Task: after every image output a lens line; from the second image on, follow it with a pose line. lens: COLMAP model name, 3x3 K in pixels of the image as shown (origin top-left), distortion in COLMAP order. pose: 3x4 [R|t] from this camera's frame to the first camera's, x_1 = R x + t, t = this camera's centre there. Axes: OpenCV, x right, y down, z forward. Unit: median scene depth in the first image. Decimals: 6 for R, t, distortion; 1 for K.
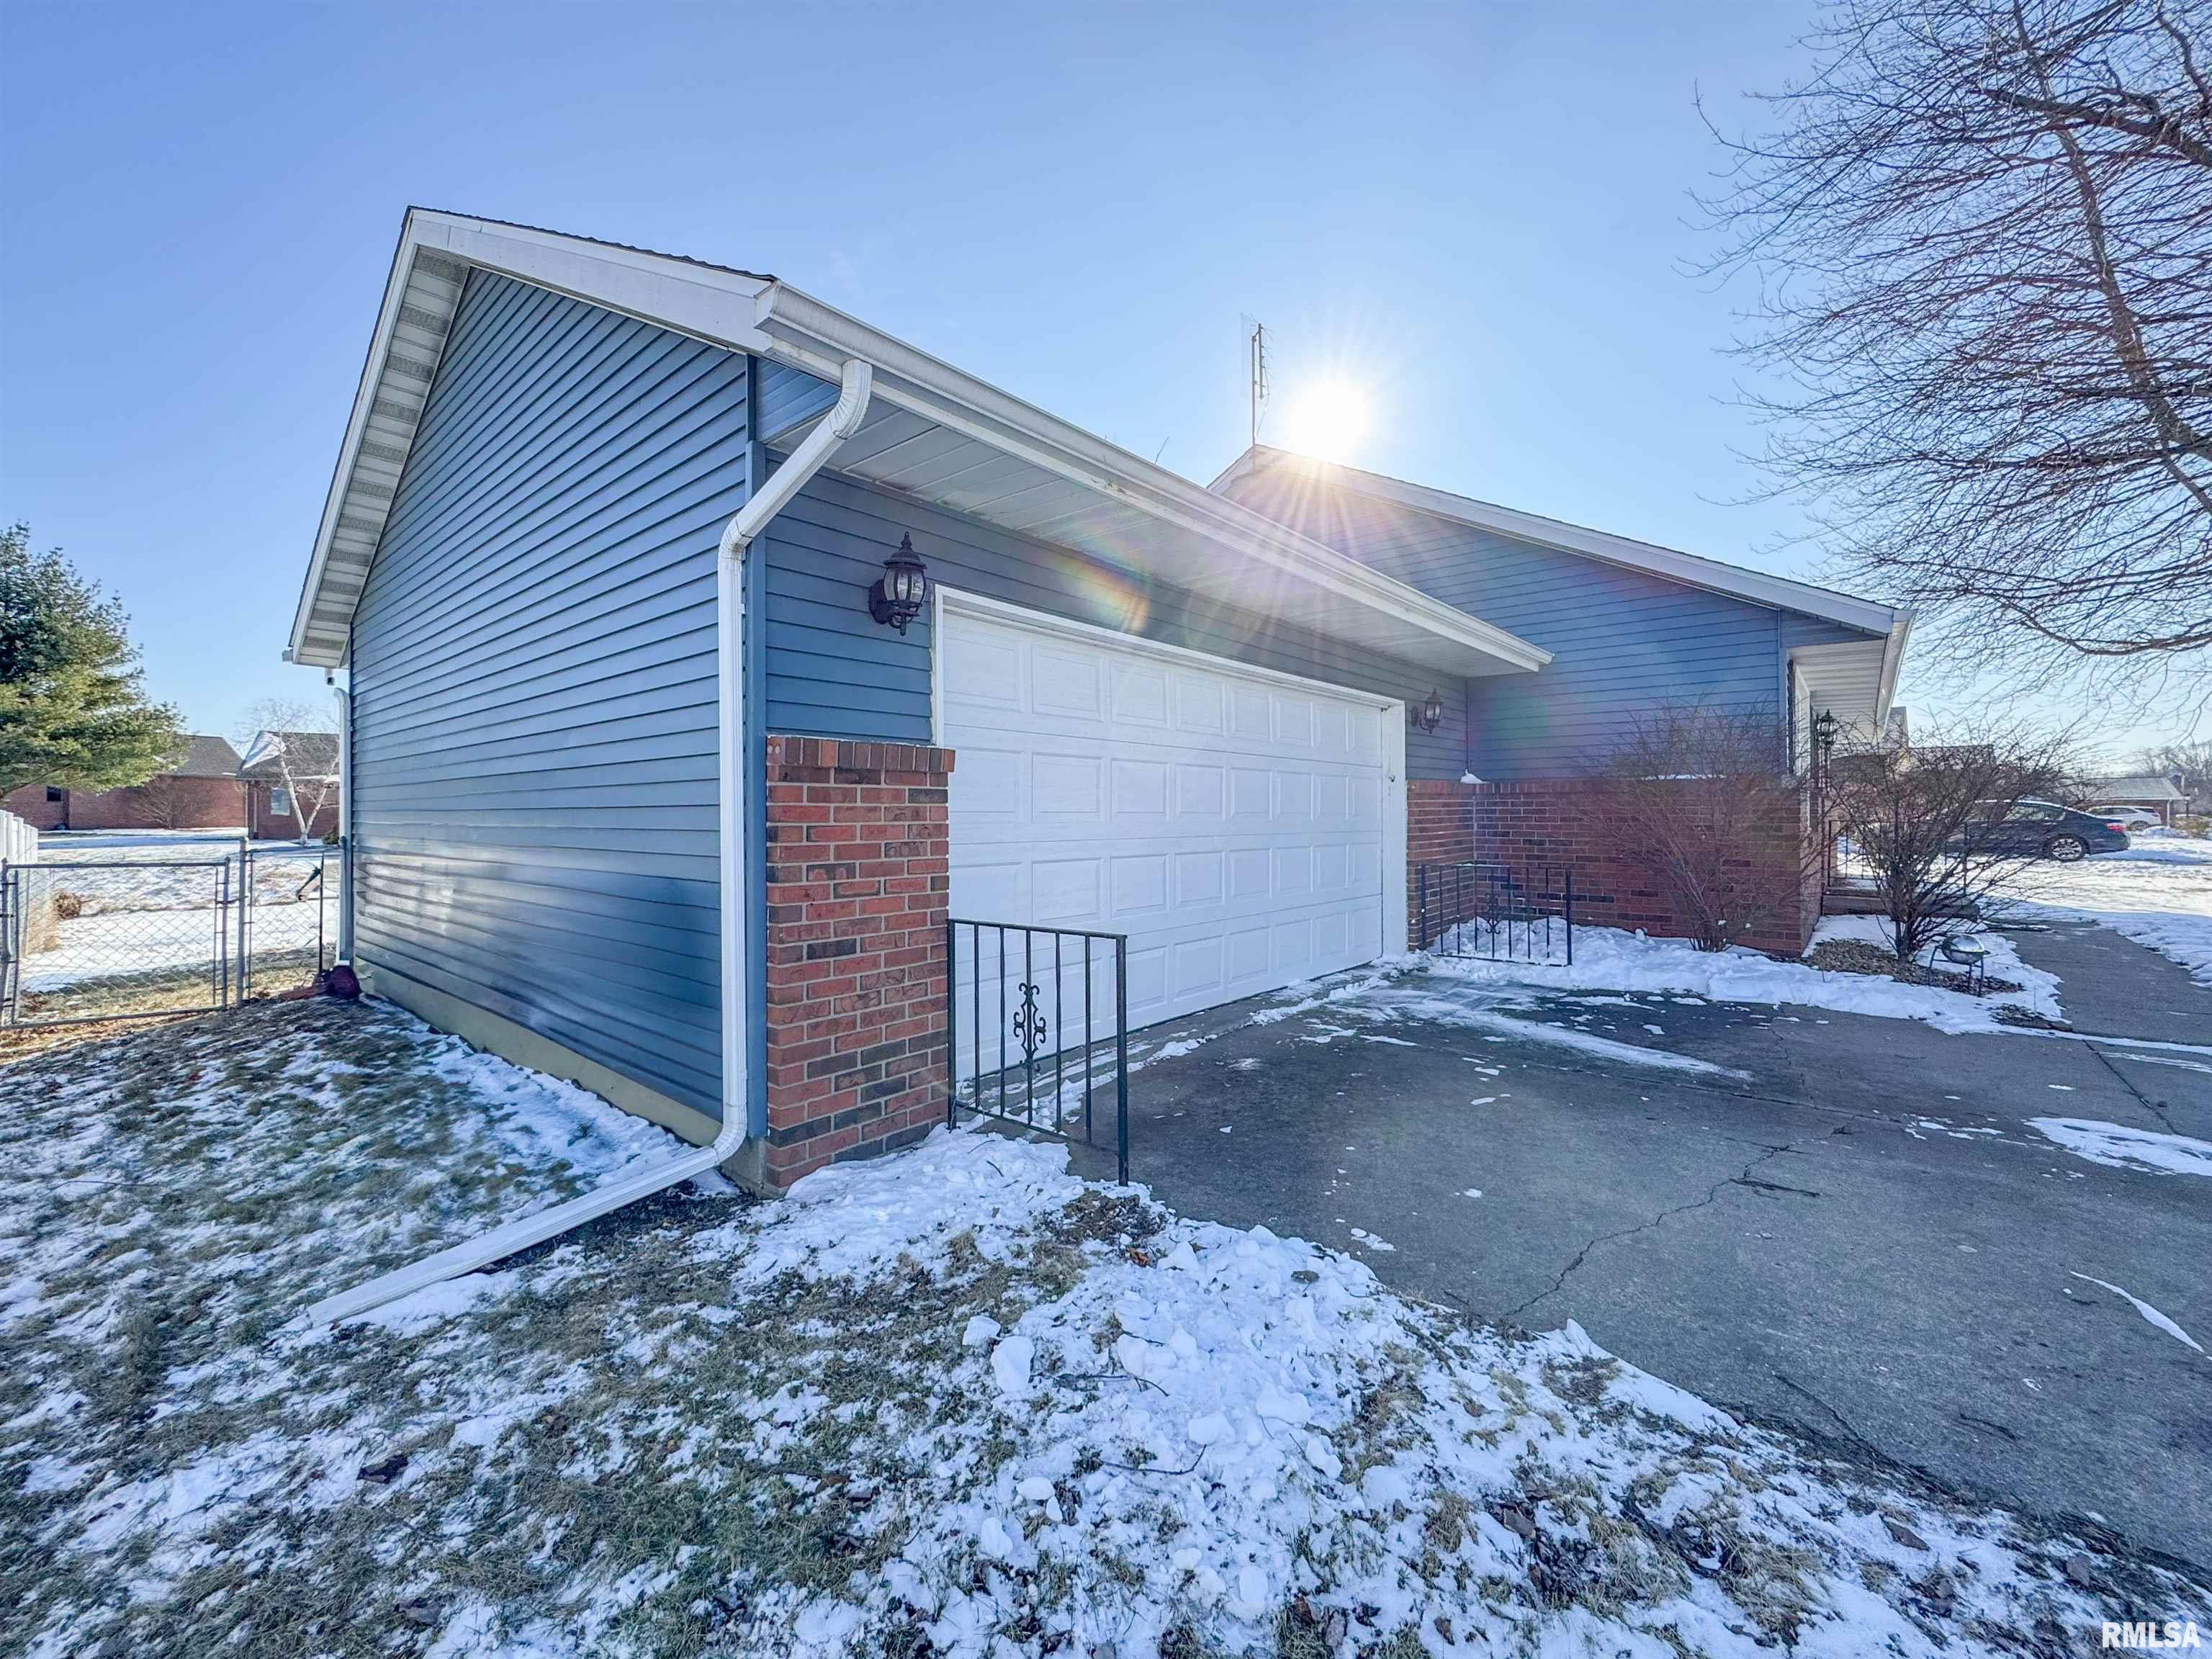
lens RADIAL K [[900.1, 0, 1110.3], [0, 900.1, 813.2], [0, 0, 1]] dist [-0.001579, -0.000331]
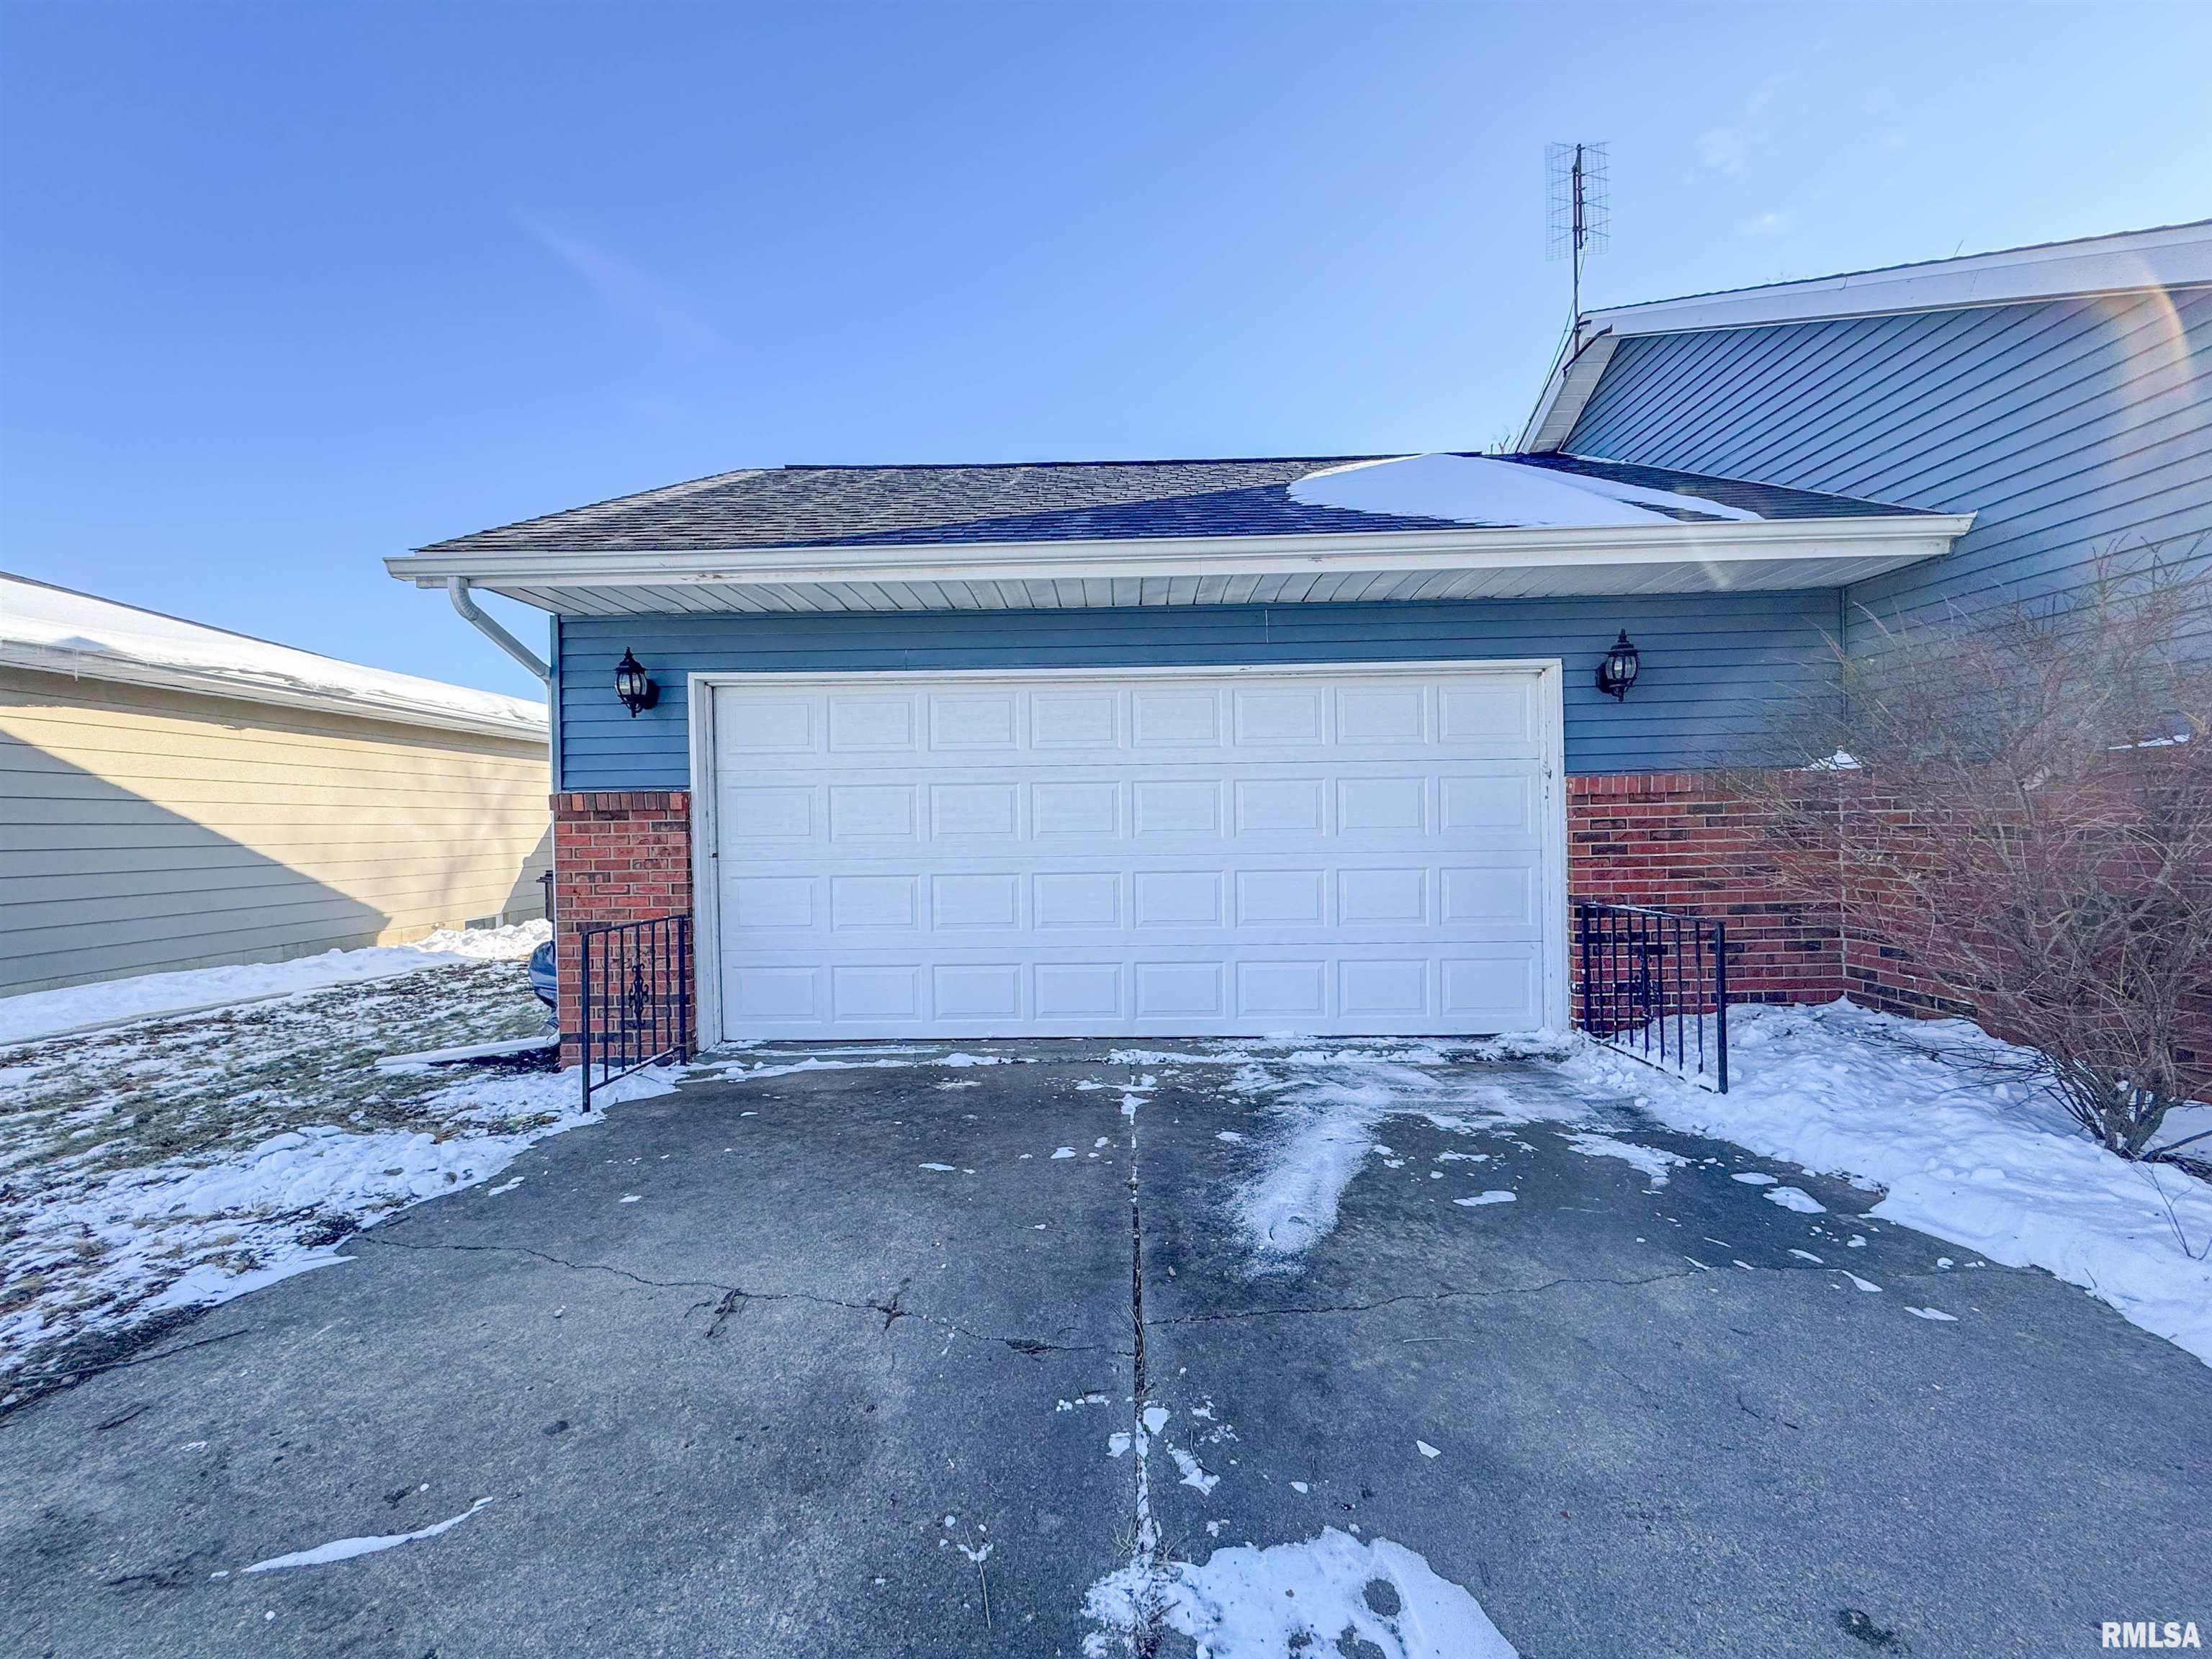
lens RADIAL K [[900.1, 0, 1104.8], [0, 900.1, 835.2], [0, 0, 1]] dist [-0.001579, -0.000331]
pose [[0.632350, 0.003834, -0.774673, 1.339814], [0.015718, 0.999718, 0.017778, -0.020173], [0.774523, -0.023418, 0.632112, 0.645542]]
